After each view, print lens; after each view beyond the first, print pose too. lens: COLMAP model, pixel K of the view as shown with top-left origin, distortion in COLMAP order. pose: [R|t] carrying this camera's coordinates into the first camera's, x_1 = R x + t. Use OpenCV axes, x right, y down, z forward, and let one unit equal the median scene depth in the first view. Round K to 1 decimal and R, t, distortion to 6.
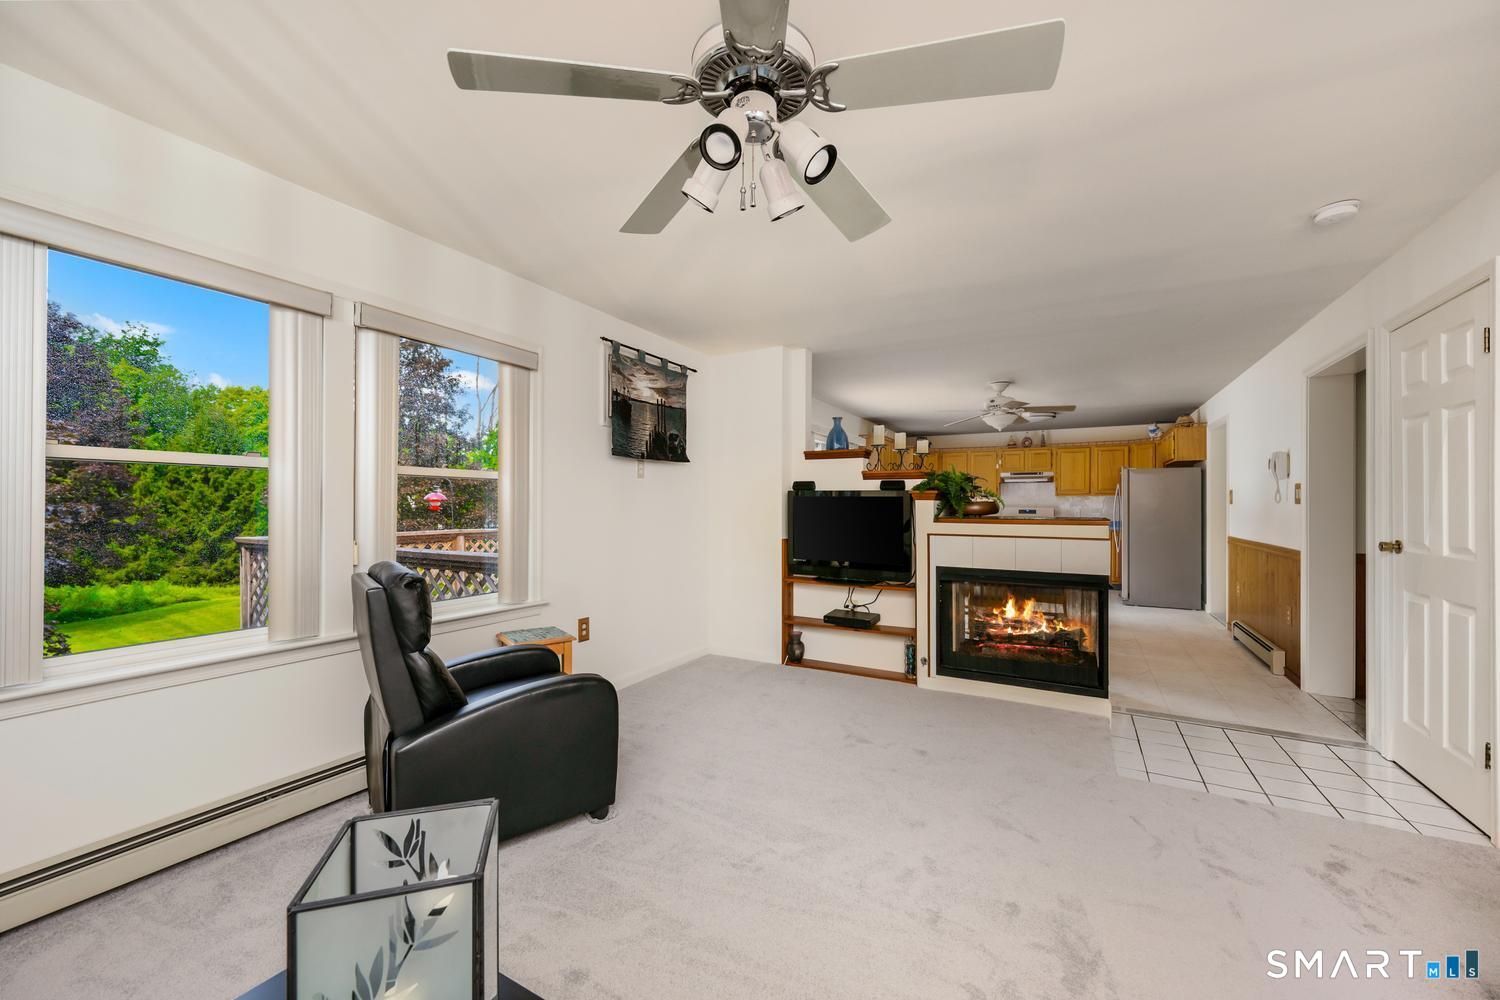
lens RADIAL K [[581.8, 0, 750.0], [0, 581.8, 500.0], [0, 0, 1]] dist [0.001443, 0.000085]
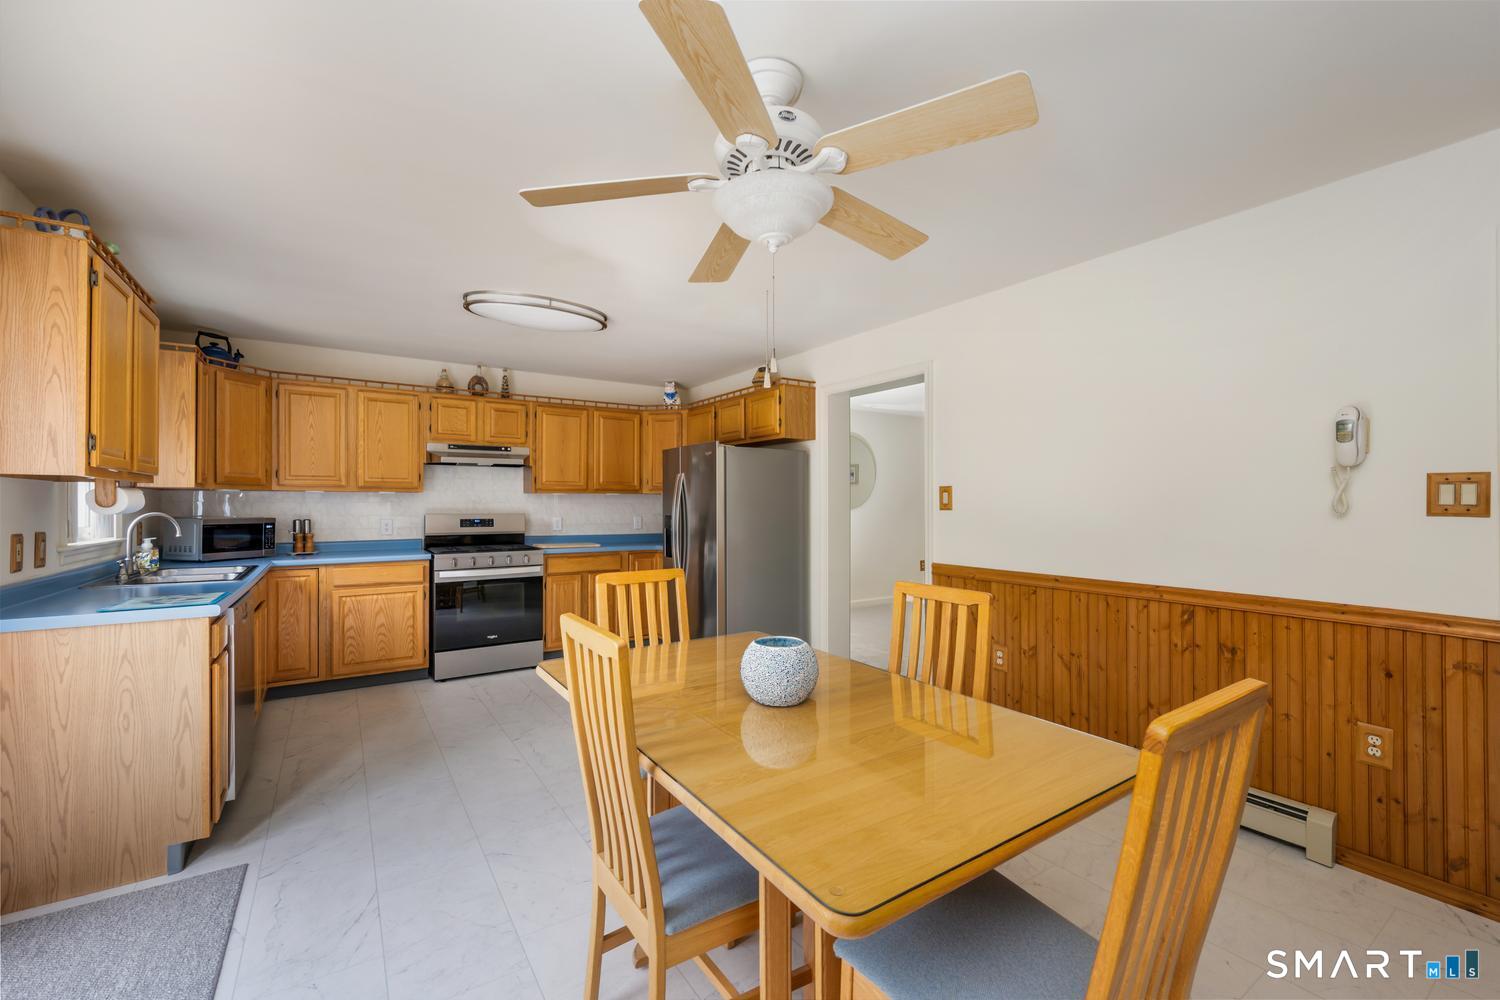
lens RADIAL K [[616.1, 0, 750.0], [0, 616.1, 500.0], [0, 0, 1]] dist [0.000644, 0.000037]
pose [[0.455860, 0.004425, 0.890040, 0.105754], [-0.006347, 0.999978, -0.001721, -0.000366], [-0.890029, -0.004865, 0.455879, 0.544939]]
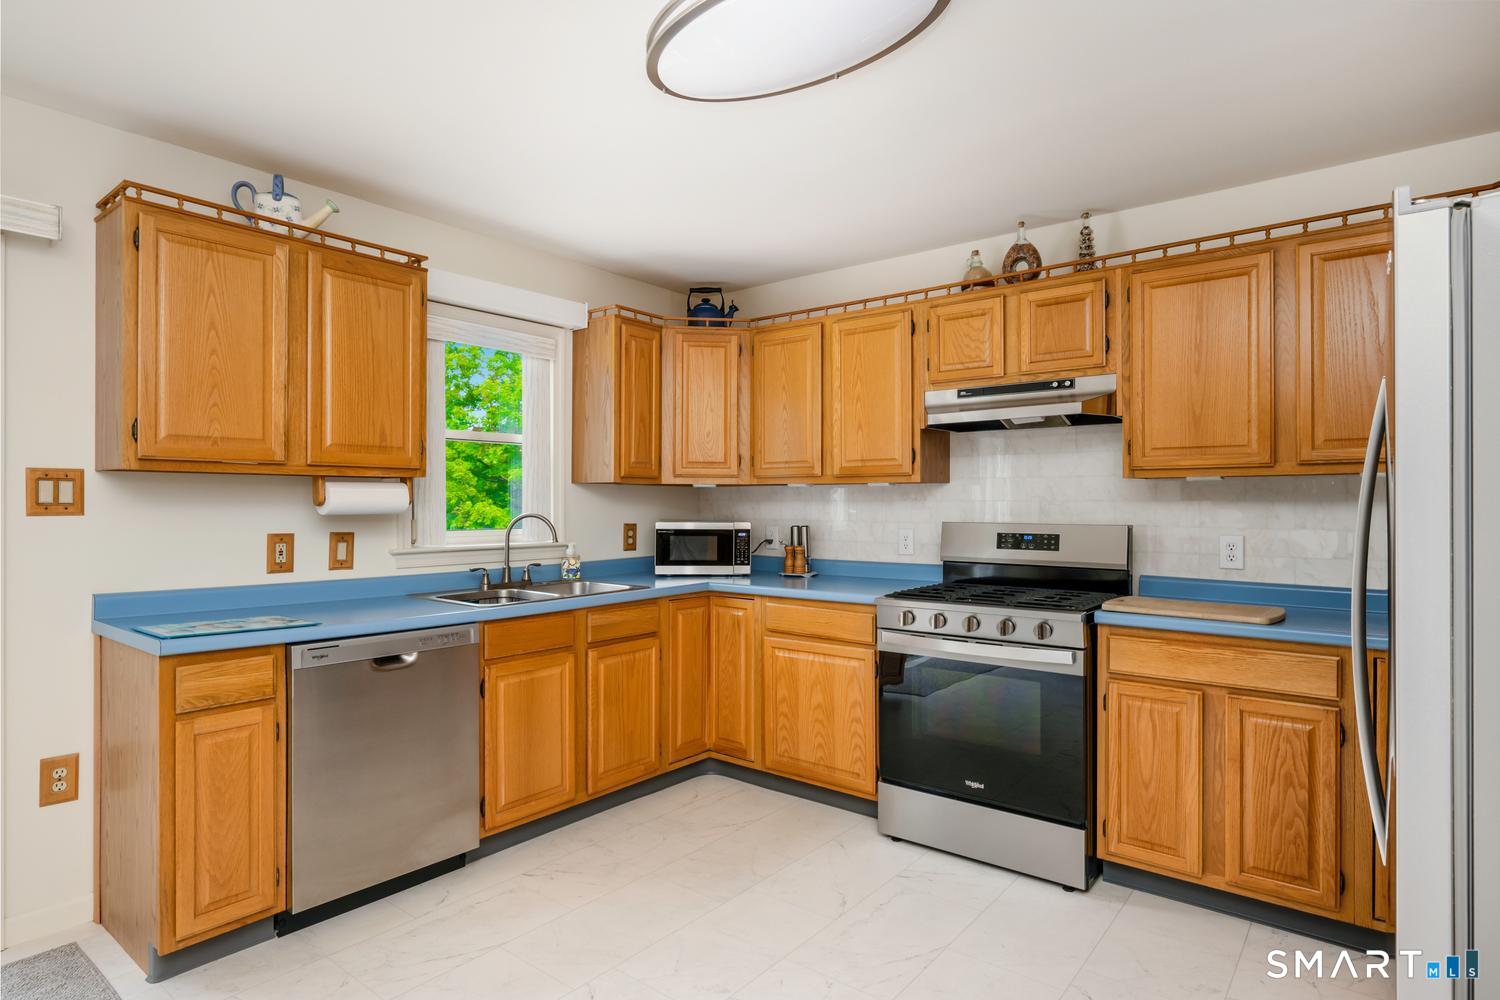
lens RADIAL K [[816.6, 0, 750.0], [0, 816.6, 500.0], [0, 0, 1]] dist [-0.003842, -0.000524]
pose [[0.986730, -0.001497, -0.162360, 0.418453], [0.001609, 0.999999, 0.000557, 0.001925], [0.162359, -0.000811, 0.986731, 0.635647]]
